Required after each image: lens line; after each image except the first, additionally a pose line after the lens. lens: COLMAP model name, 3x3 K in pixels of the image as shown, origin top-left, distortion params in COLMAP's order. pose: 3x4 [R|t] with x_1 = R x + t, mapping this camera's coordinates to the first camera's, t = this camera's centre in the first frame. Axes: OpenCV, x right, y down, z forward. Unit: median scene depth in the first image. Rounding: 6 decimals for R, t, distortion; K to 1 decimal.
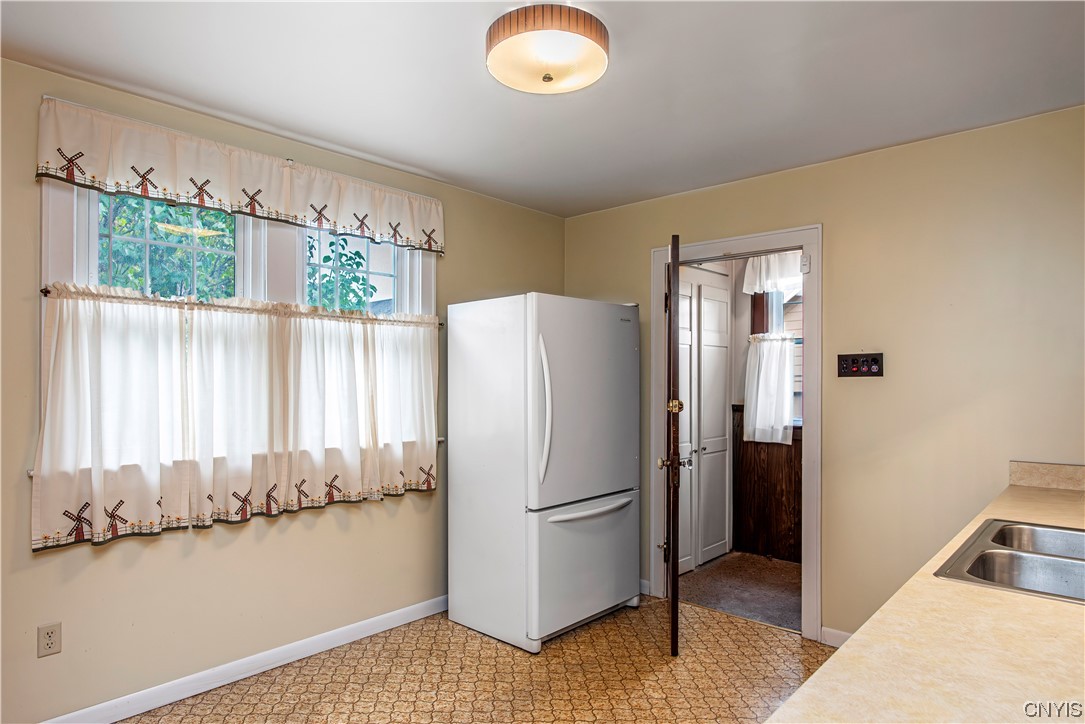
lens RADIAL K [[632.3, 0, 539.5], [0, 632.3, 393.0], [0, 0, 1]] dist [0.008412, 0.000477]
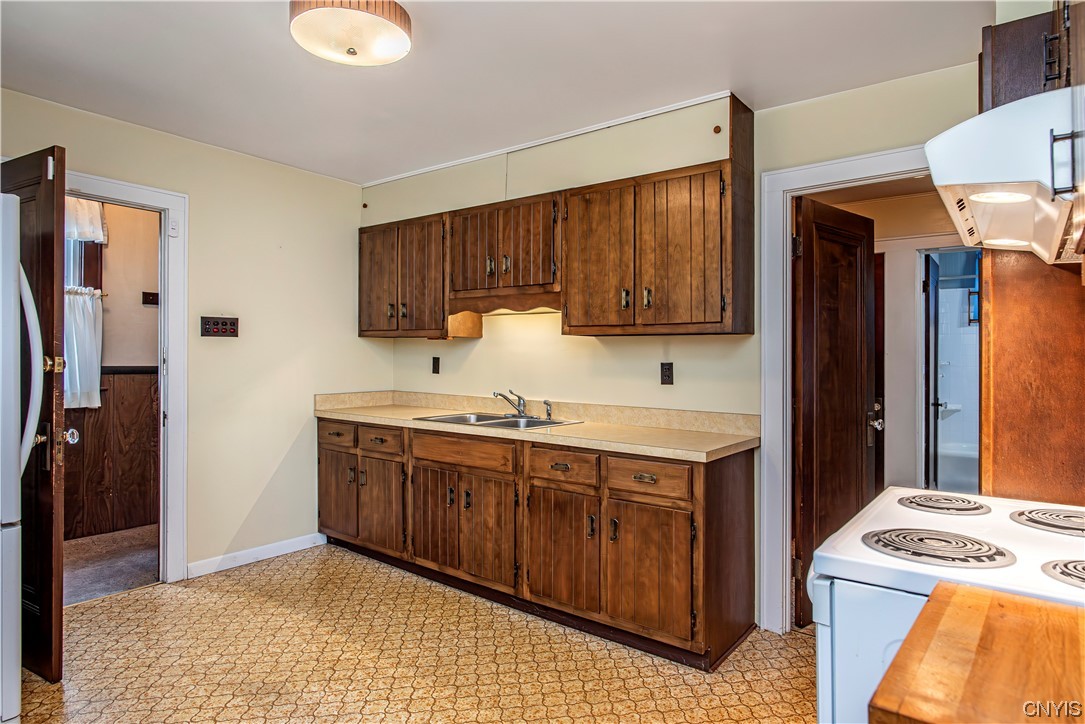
lens RADIAL K [[632.3, 0, 481.8], [0, 632.3, 362.7], [0, 0, 1]] dist [0.008412, 0.000477]
pose [[-0.018161, -0.004920, 0.999823, -0.679008], [-0.010315, 0.999936, 0.004733, -0.009658], [-0.999782, -0.010227, -0.018211, 0.469476]]
